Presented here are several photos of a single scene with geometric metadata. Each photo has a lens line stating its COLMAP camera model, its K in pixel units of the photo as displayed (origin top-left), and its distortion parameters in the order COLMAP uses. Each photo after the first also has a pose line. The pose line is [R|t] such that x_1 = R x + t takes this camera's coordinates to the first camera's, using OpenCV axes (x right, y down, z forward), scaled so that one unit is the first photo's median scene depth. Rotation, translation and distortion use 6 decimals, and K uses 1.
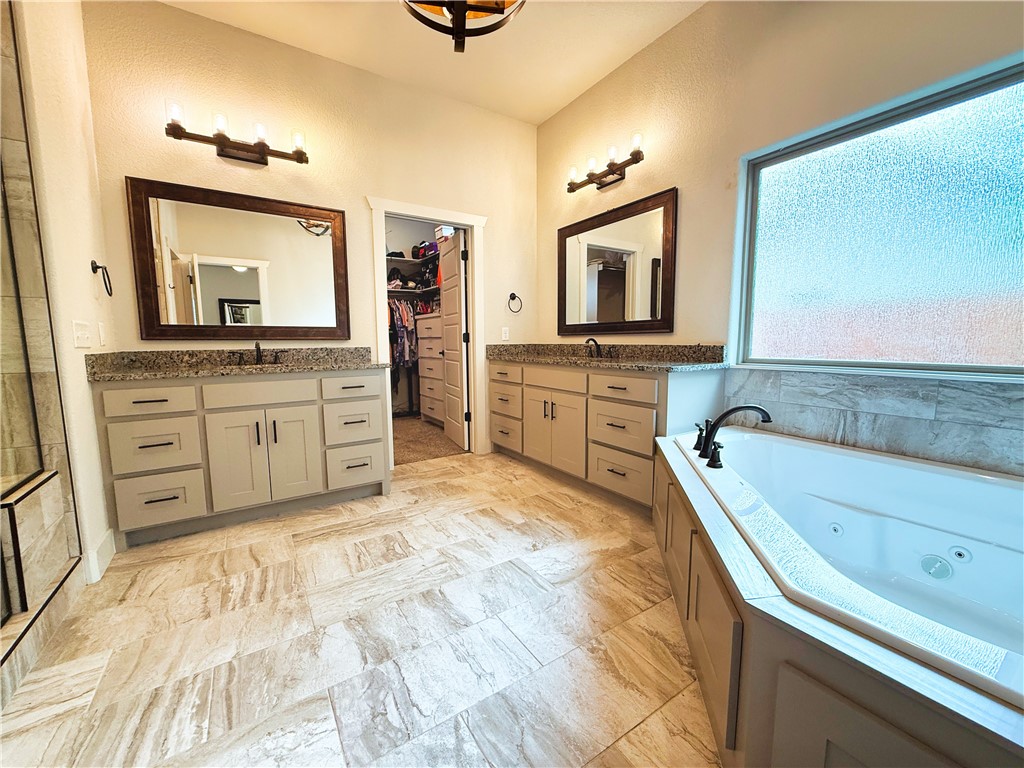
lens RADIAL K [[408.5, 0, 512.0], [0, 408.5, 384.0], [0, 0, 1]] dist [0.000172, 0.000063]
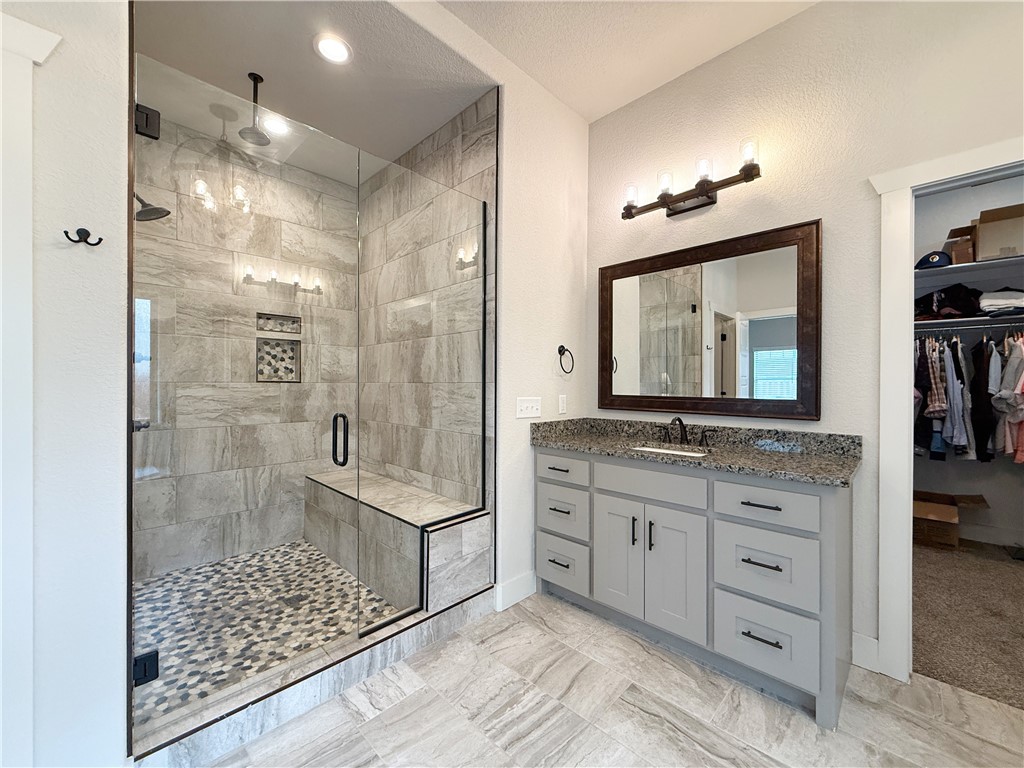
lens RADIAL K [[408.5, 0, 512.0], [0, 408.5, 384.0], [0, 0, 1]] dist [0.000172, 0.000063]
pose [[0.216914, 0.008582, -0.976153, 0.133615], [-0.109778, 0.993833, -0.015657, -0.134385], [0.969998, 0.110557, 0.216518, 0.537884]]
